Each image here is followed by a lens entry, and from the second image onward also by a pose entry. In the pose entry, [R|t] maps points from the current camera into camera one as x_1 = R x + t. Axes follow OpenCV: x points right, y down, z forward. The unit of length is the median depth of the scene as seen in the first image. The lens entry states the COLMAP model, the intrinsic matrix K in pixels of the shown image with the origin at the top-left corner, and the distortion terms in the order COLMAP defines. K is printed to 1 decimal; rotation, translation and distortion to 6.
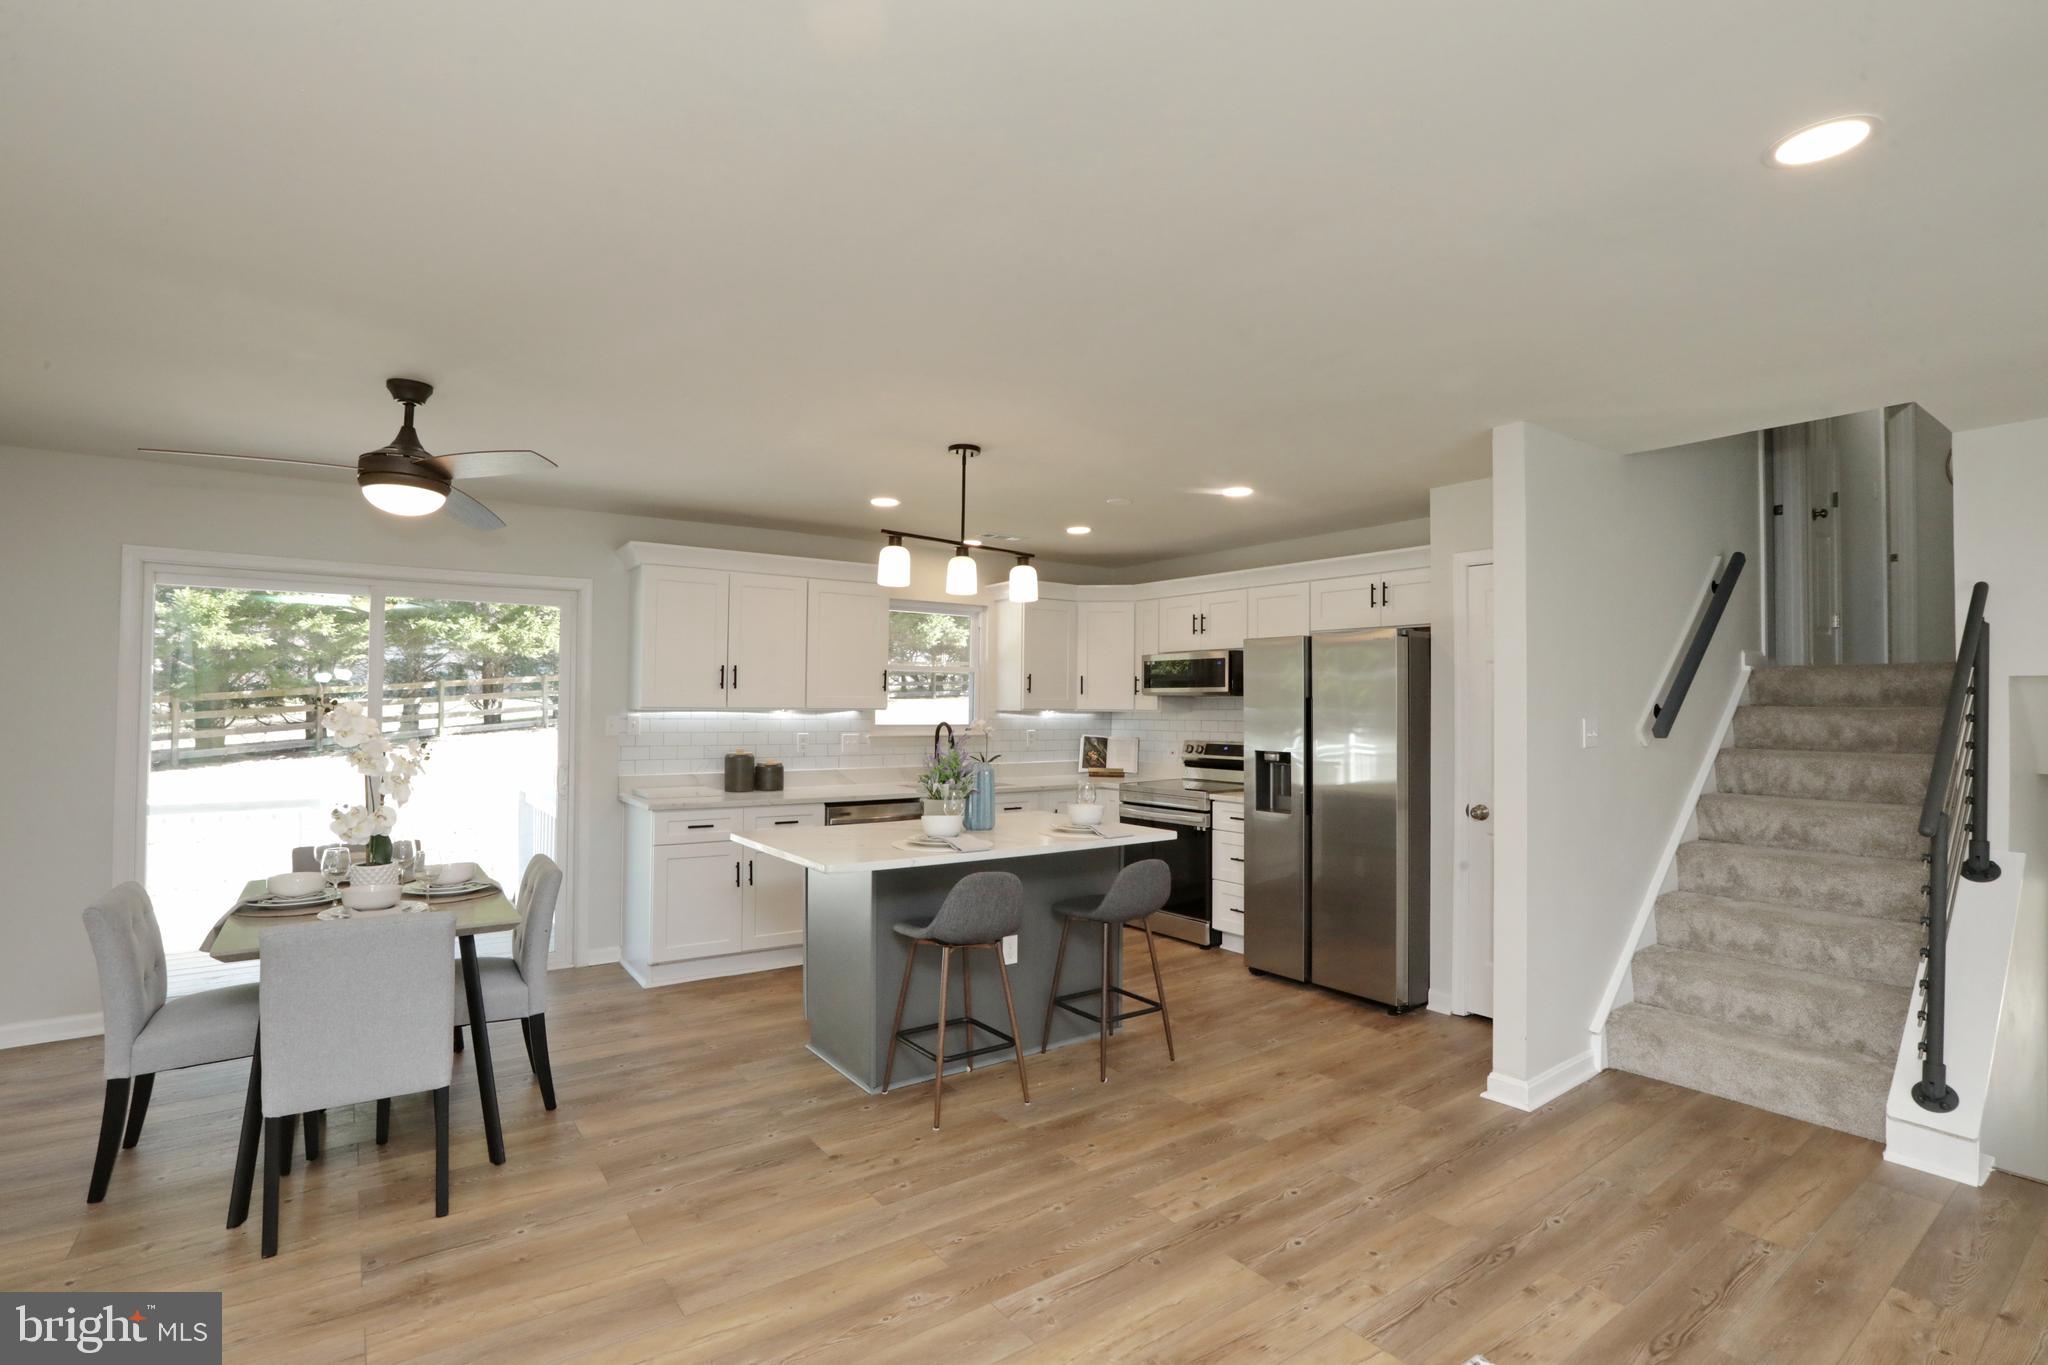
lens RADIAL K [[971.7, 0, 1013.4], [0, 971.7, 686.6], [0, 0, 1]] dist [-0.026830, 0.006980]
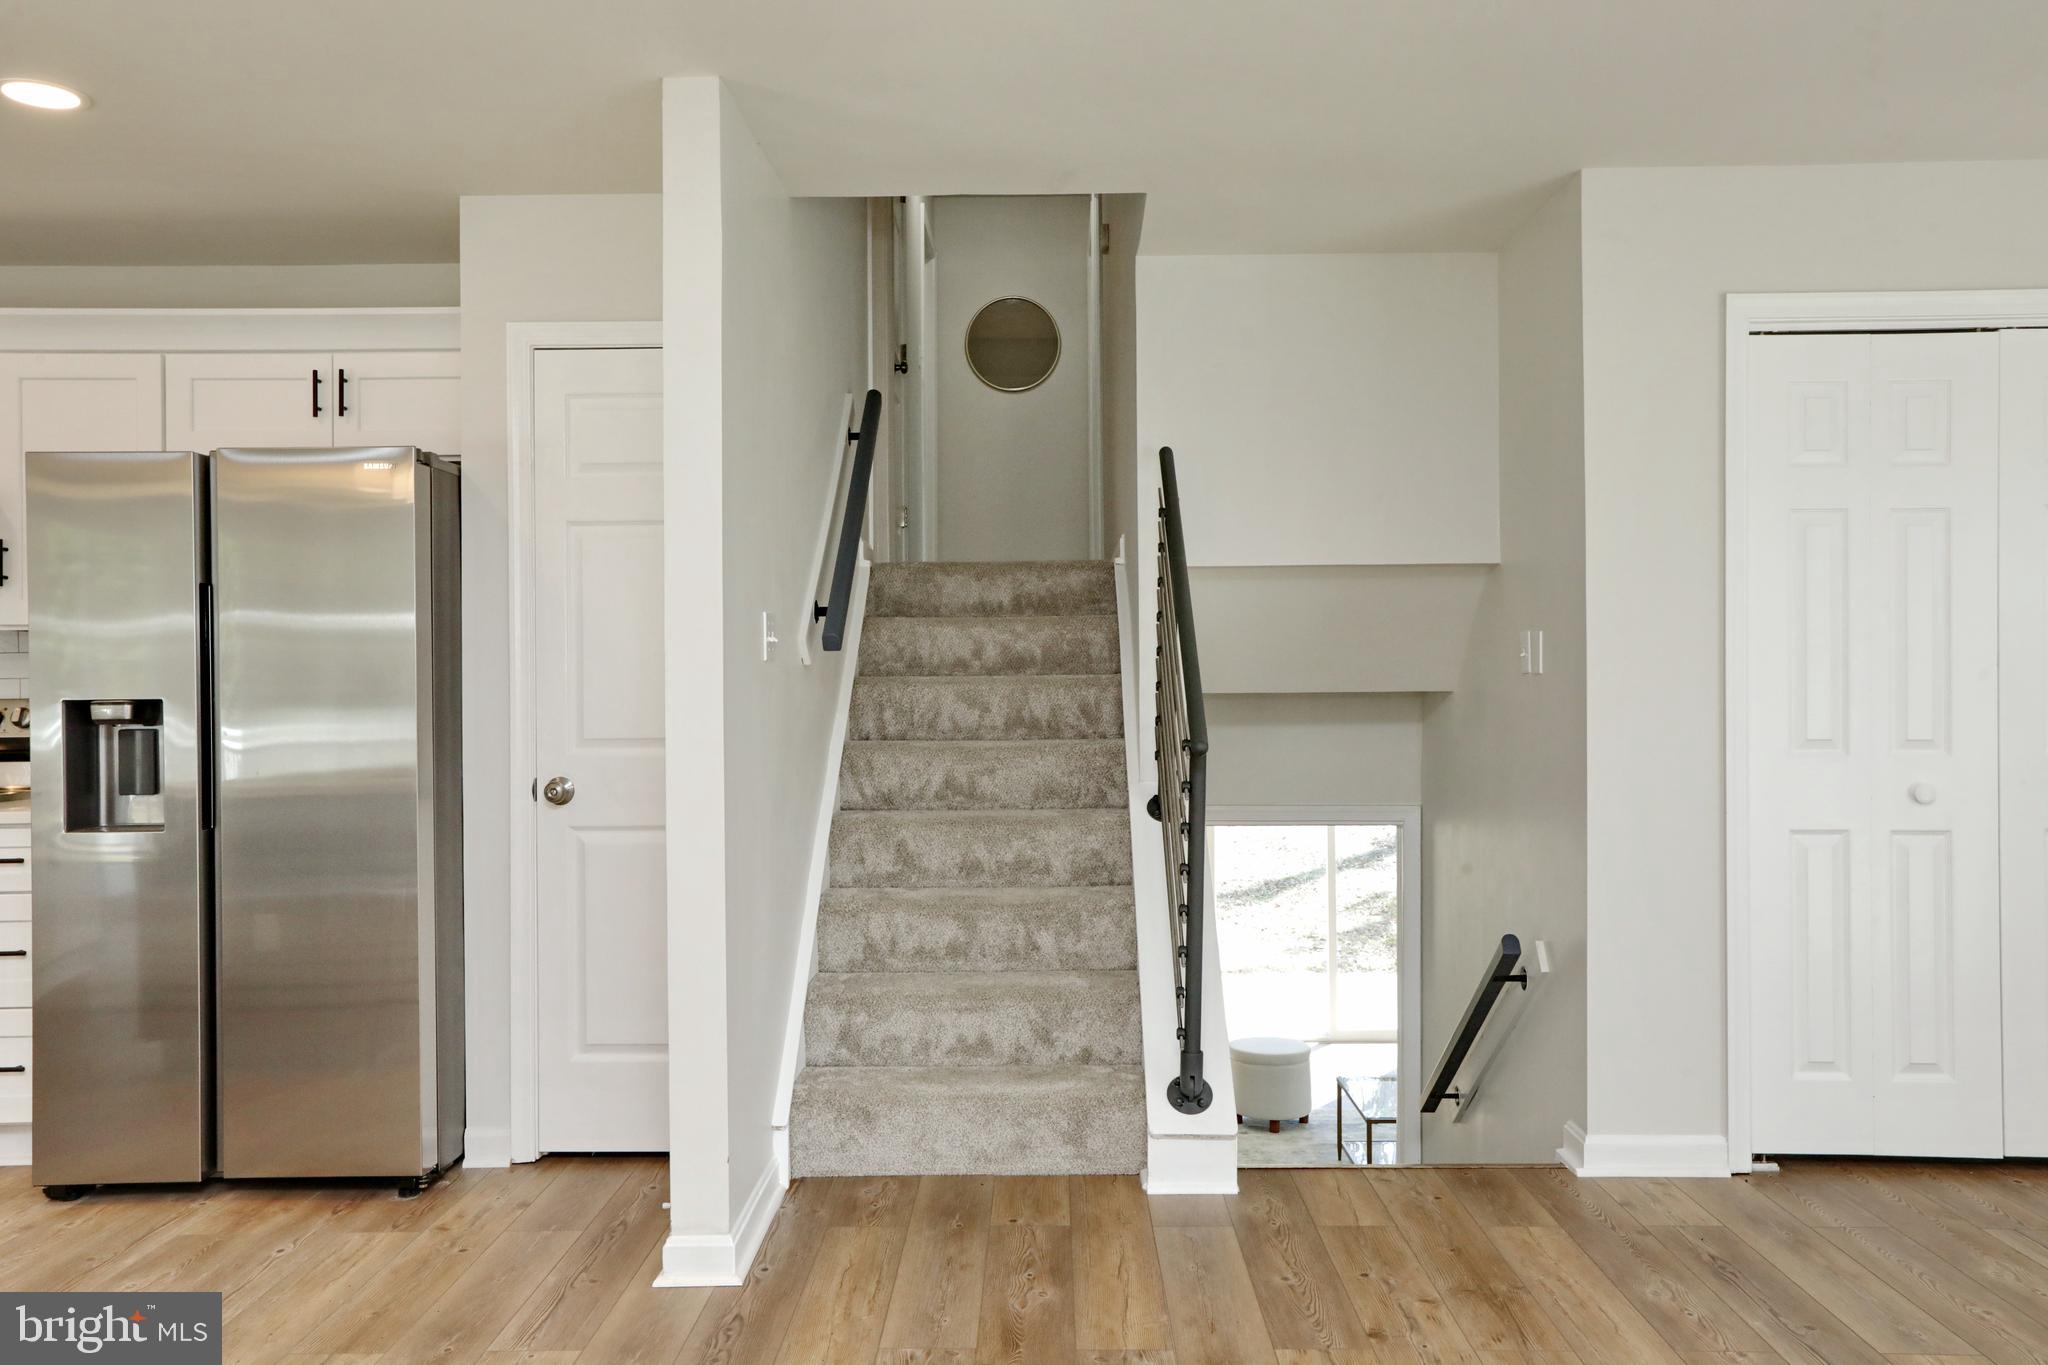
lens RADIAL K [[1582.5, 0, 1038.9], [0, 1582.5, 677.2], [0, 0, 1]] dist [-0.010640, 0.037968]
pose [[0.588172, -0.006136, 0.808713, -0.090750], [-0.002761, 0.999950, 0.009595, 0.052534], [-0.808731, -0.007876, 0.588125, 0.227259]]
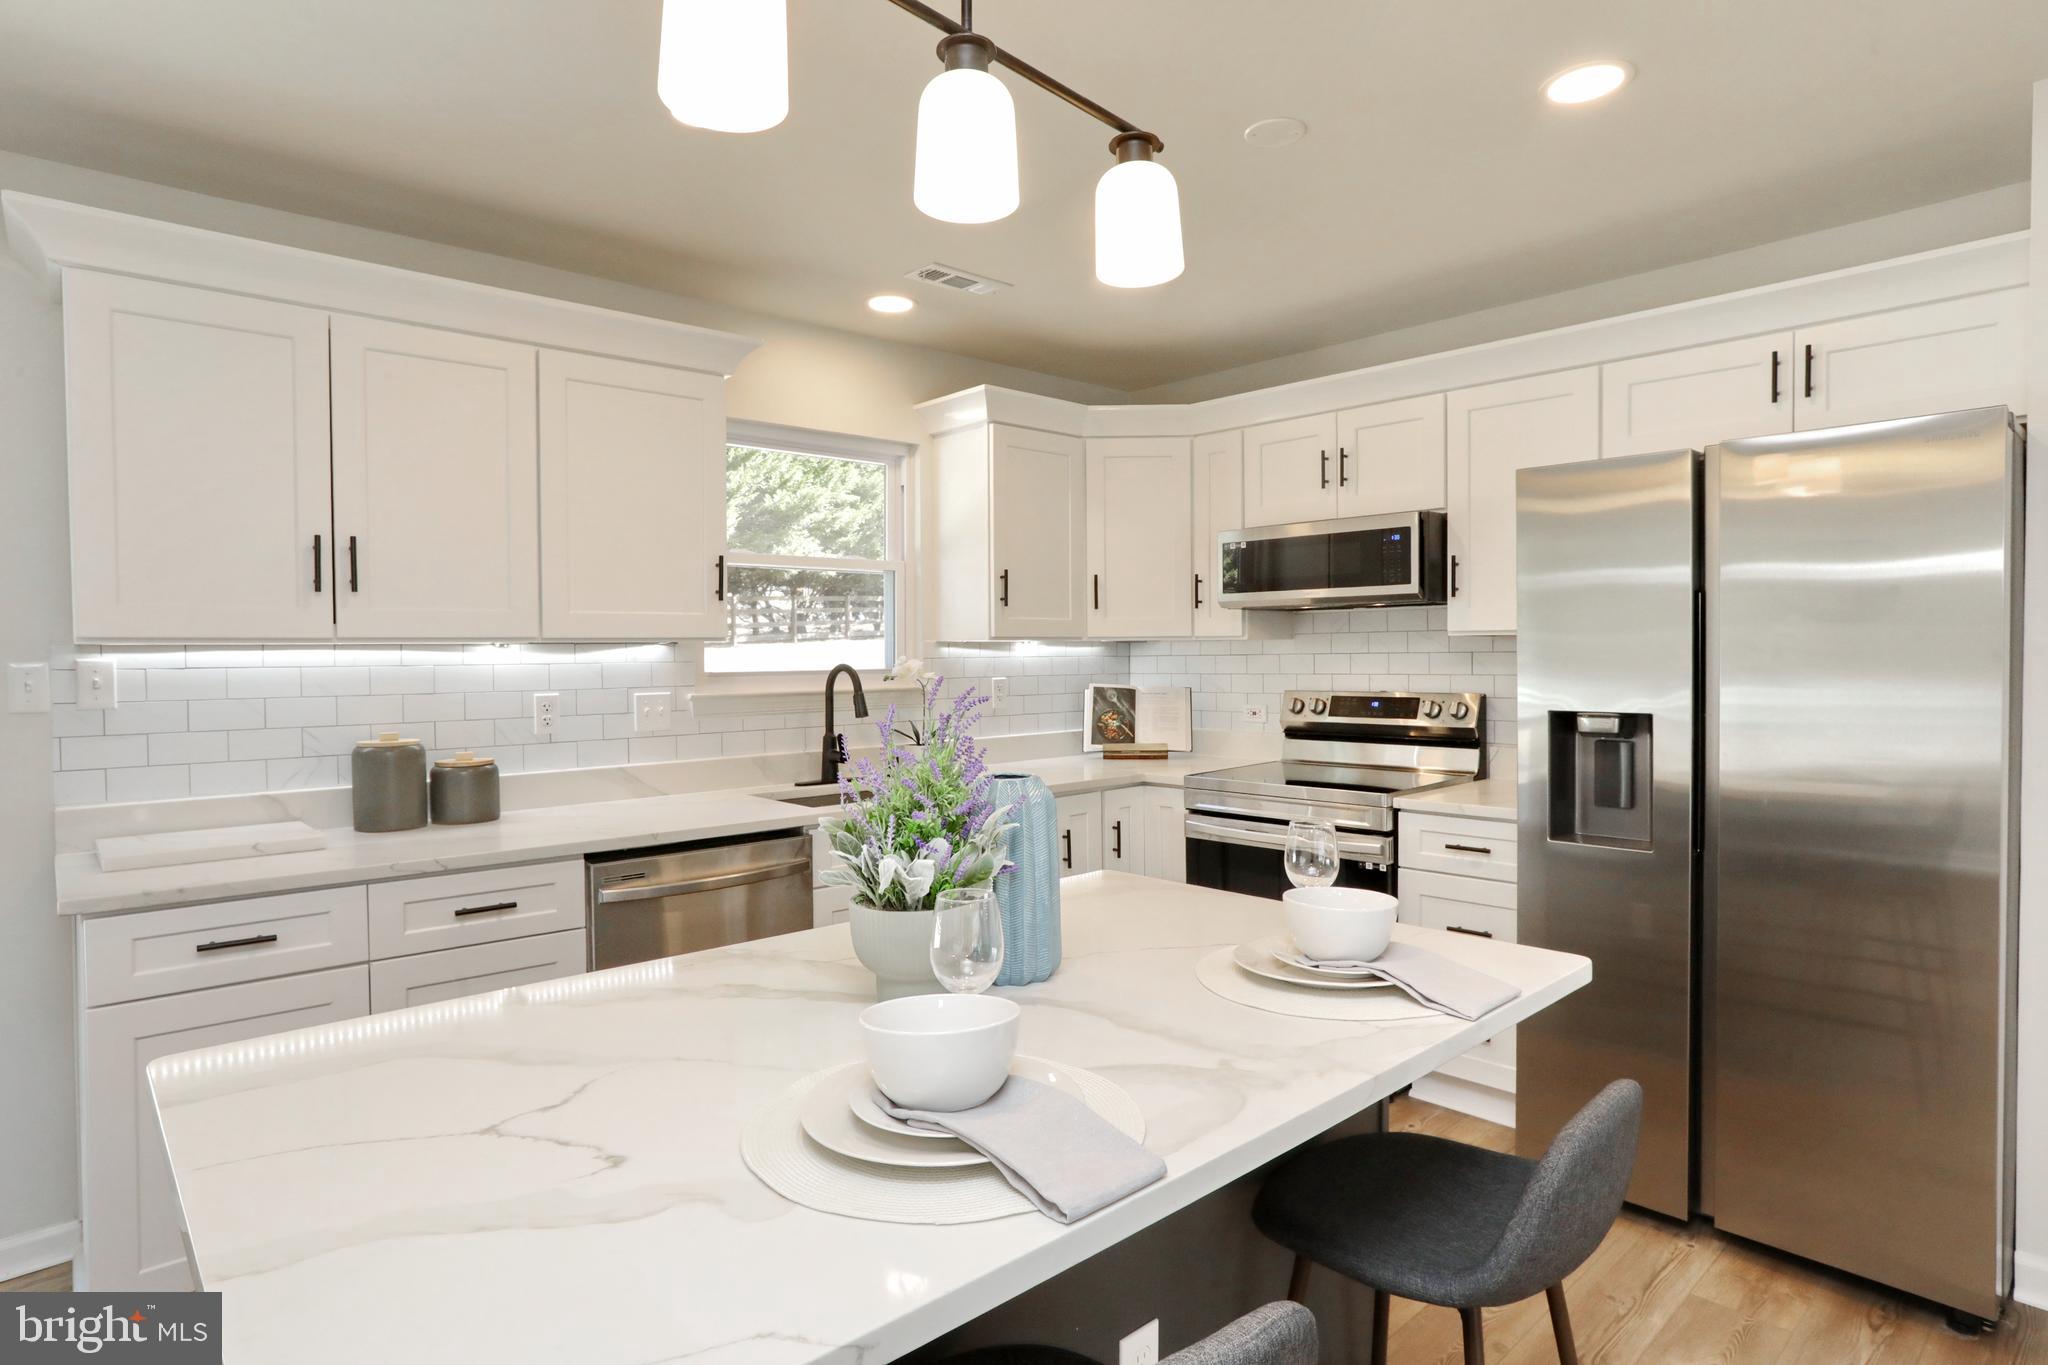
lens RADIAL K [[1107.9, 0, 1017.8], [0, 1107.9, 680.8], [0, 0, 1]] dist [-0.042365, 0.009974]
pose [[0.992608, -0.020032, 0.119697, -0.070070], [0.014507, 0.998797, 0.046847, 0.026793], [-0.120491, -0.044765, 0.991705, 0.582057]]
